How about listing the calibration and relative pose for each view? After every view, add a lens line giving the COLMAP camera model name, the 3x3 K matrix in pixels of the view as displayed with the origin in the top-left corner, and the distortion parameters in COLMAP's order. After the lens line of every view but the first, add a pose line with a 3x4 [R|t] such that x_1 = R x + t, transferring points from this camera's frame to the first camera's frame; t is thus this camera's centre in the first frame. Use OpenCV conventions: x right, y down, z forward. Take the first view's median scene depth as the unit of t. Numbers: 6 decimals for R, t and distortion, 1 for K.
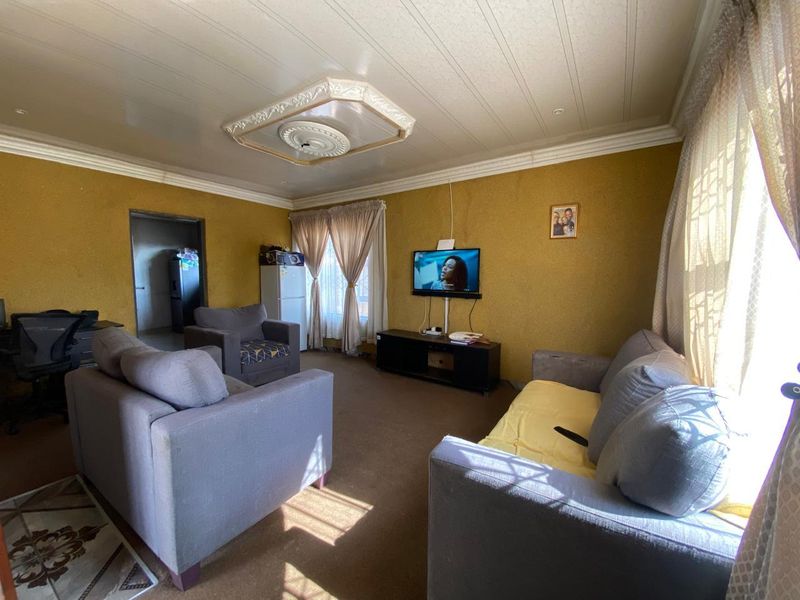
lens RADIAL K [[328.4, 0, 400.5], [0, 328.4, 302.1], [0, 0, 1]] dist [-0.020285, -0.000531]
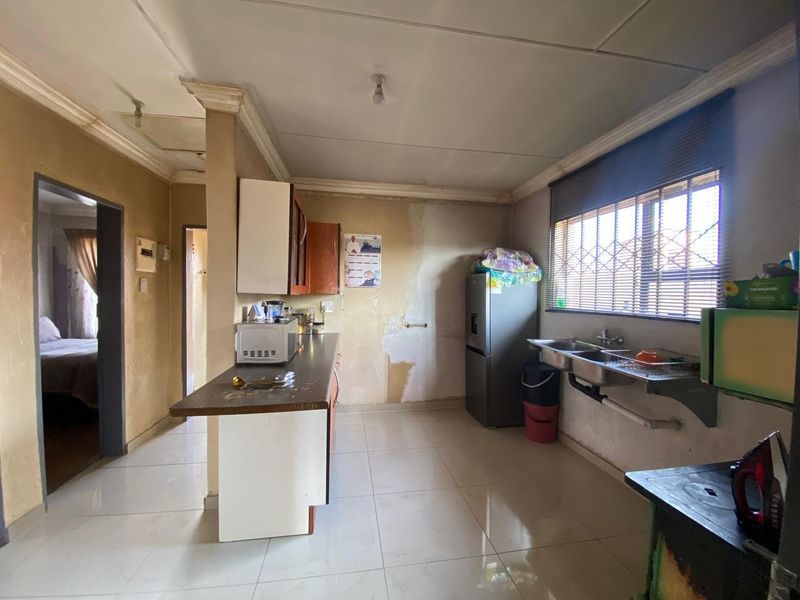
lens RADIAL K [[328.4, 0, 400.5], [0, 328.4, 302.1], [0, 0, 1]] dist [-0.020285, -0.000531]
pose [[0.685017, 0.020508, -0.728238, -0.636482], [-0.066609, 0.997180, -0.034573, -0.093328], [0.725476, 0.072191, 0.684451, 0.892801]]
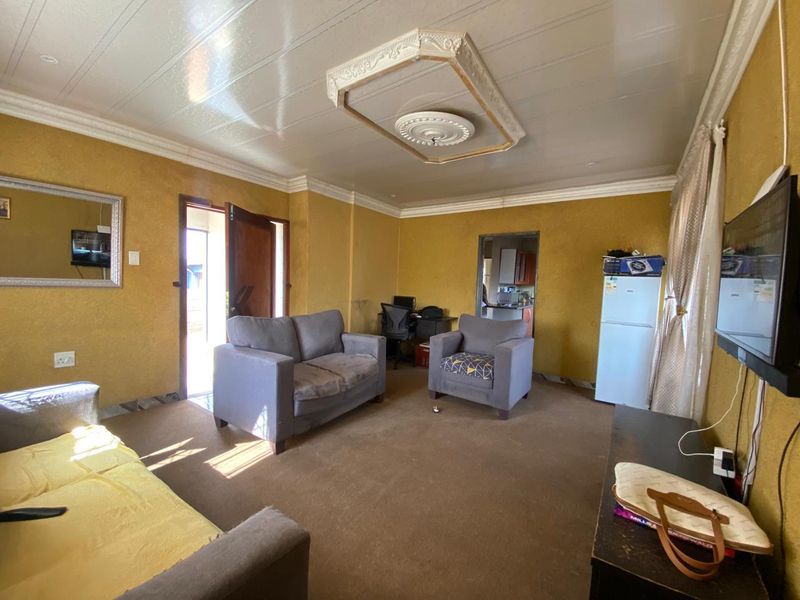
lens RADIAL K [[328.4, 0, 400.5], [0, 328.4, 302.1], [0, 0, 1]] dist [-0.020285, -0.000531]
pose [[-0.014565, 0.046416, -0.998816, 0.403010], [-0.108225, 0.992980, 0.047723, -0.042768], [0.994020, 0.108791, -0.009439, 0.609037]]
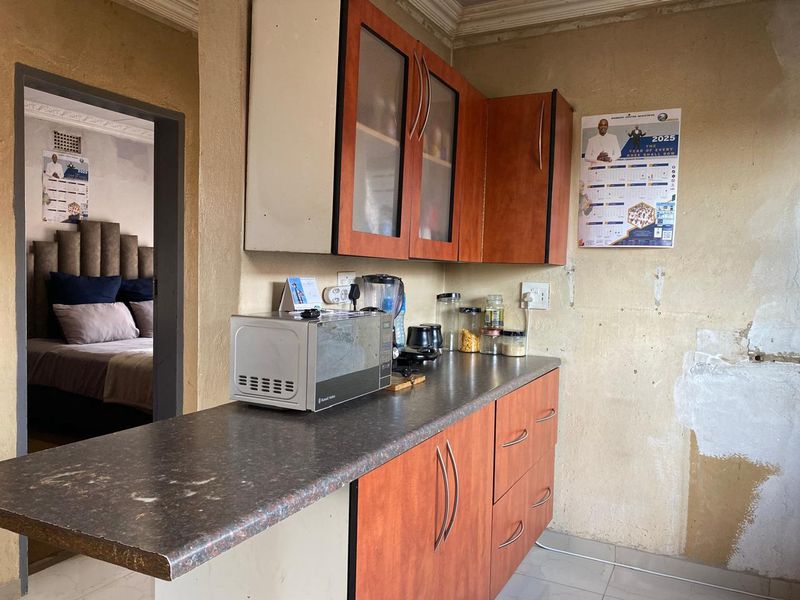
lens RADIAL K [[609.5, 0, 400.0], [0, 609.5, 300.0], [0, 0, 1]] dist [0.004832, -0.007211]
pose [[0.091684, 0.039550, -0.995002, -0.720601], [-0.103137, 0.994214, 0.030015, -0.096628], [0.990433, 0.099869, 0.095233, 1.106878]]
